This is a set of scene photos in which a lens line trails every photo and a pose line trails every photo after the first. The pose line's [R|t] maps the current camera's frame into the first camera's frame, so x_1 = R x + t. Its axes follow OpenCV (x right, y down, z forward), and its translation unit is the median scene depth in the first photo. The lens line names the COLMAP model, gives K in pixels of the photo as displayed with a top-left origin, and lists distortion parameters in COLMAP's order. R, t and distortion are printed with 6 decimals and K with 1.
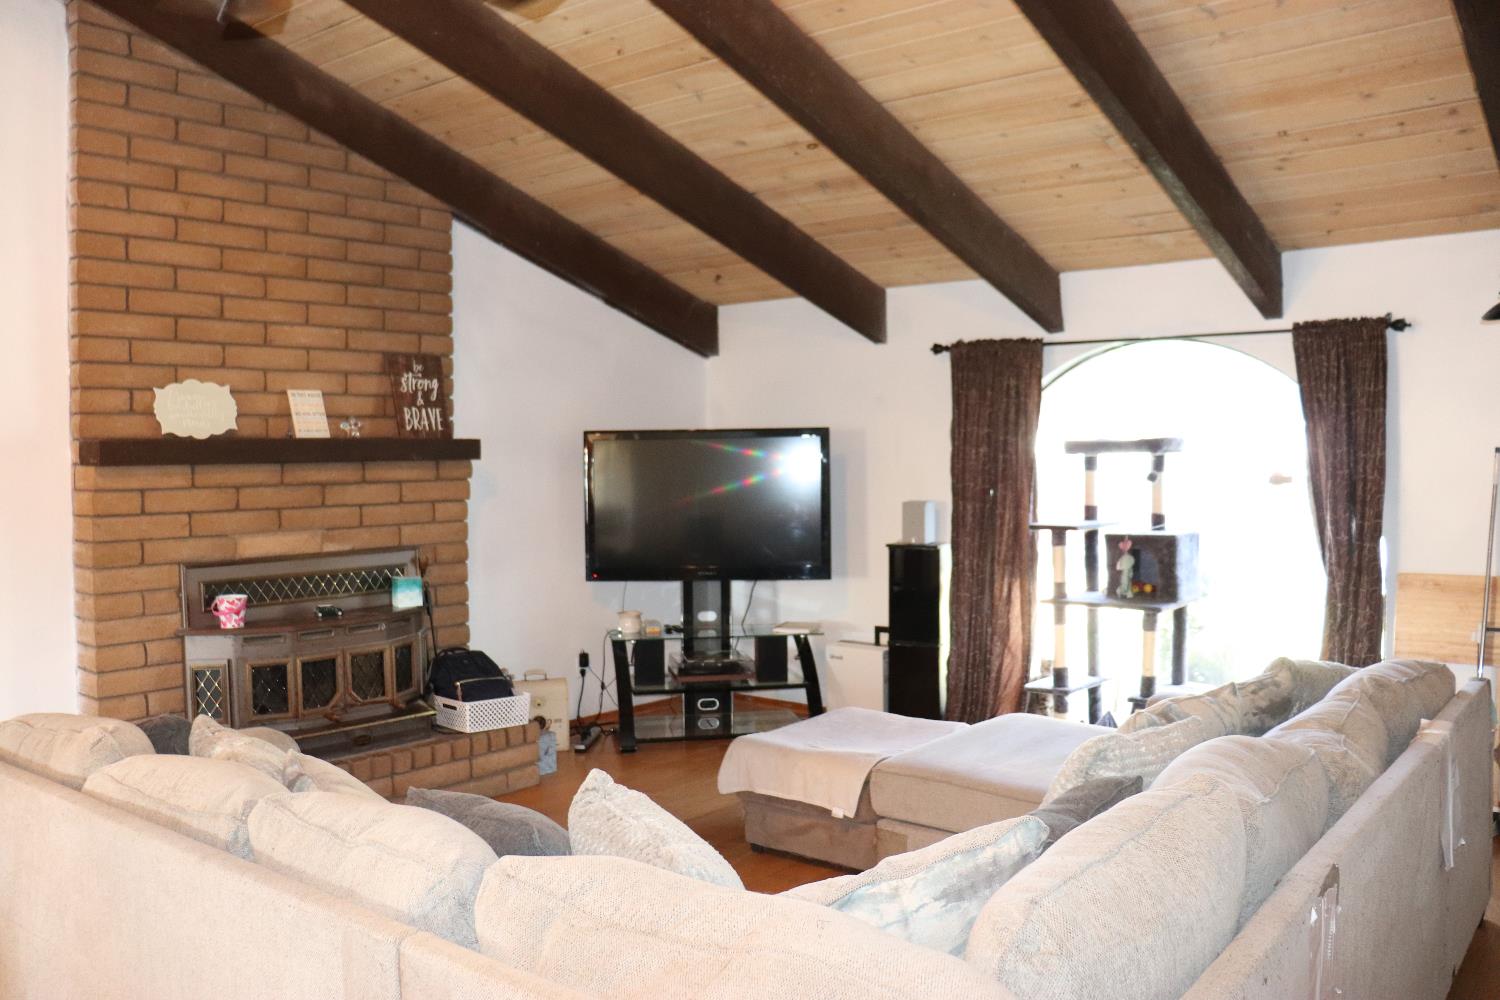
lens RADIAL K [[1232.9, 0, 738.1], [0, 1232.9, 497.0], [0, 0, 1]] dist [-0.178764, 0.160161]
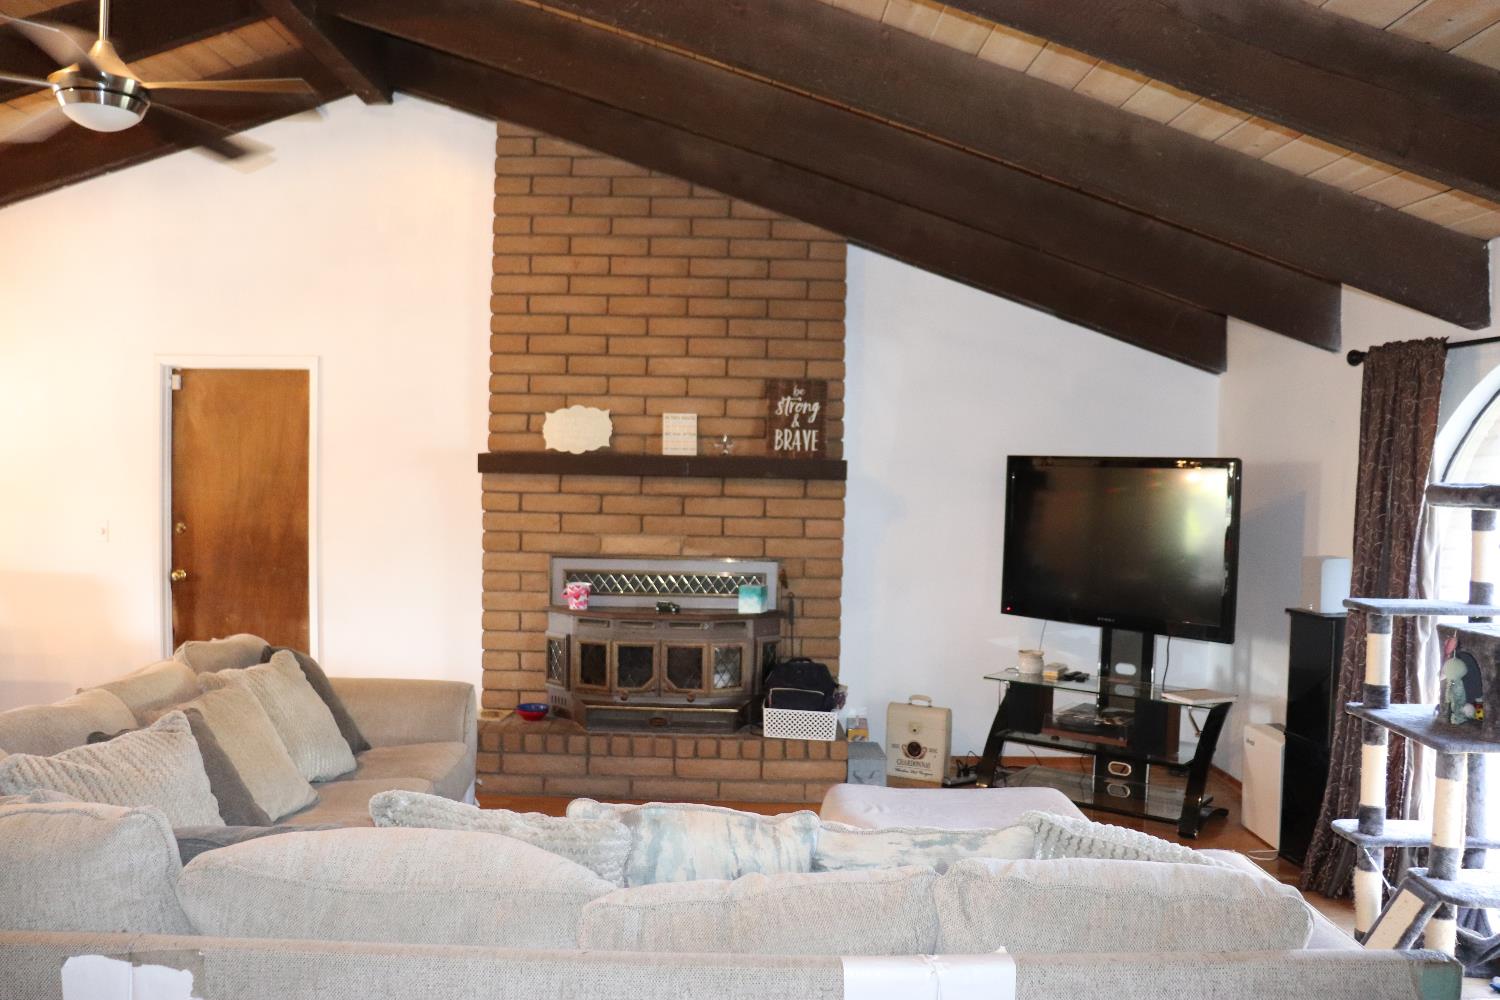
lens RADIAL K [[1232.9, 0, 738.1], [0, 1232.9, 497.0], [0, 0, 1]] dist [-0.178764, 0.160161]
pose [[0.644329, 0.047080, -0.763298, 0.580638], [-0.056210, 0.998319, 0.014127, -0.029196], [0.762680, 0.033803, 0.645892, 0.290982]]
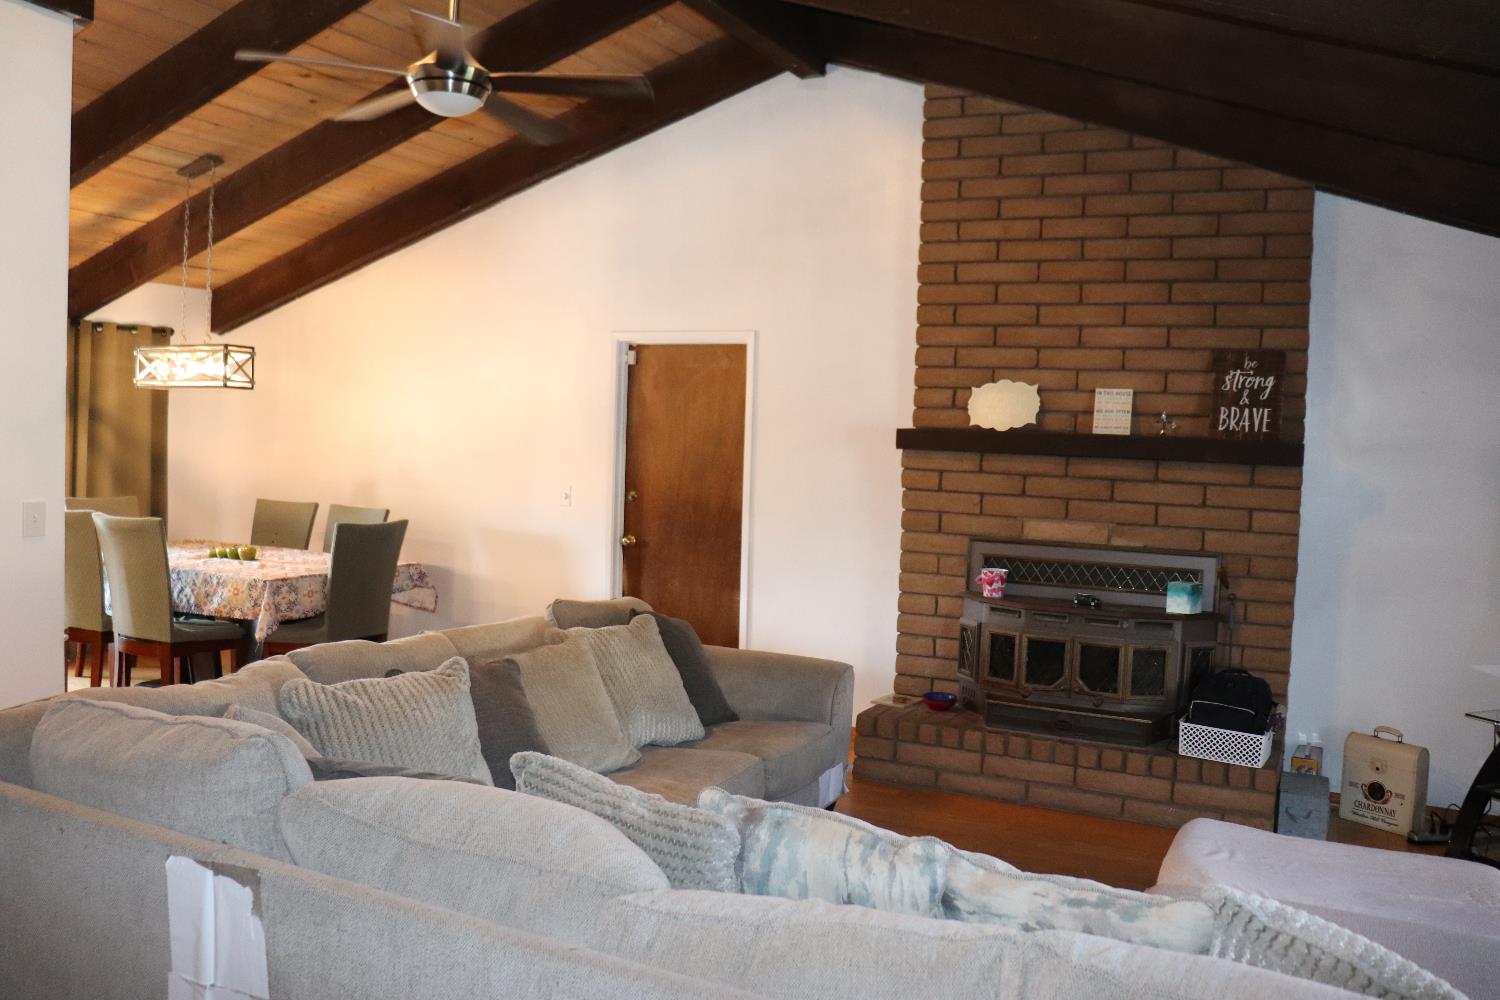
lens RADIAL K [[1234.3, 0, 747.6], [0, 1234.3, 493.3], [0, 0, 1]] dist [-0.177379, 0.166773]
pose [[0.221252, 0.066790, -0.972927, 0.602661], [-0.075904, 0.995805, 0.051100, -0.028429], [0.972258, 0.062543, 0.225393, 0.466578]]
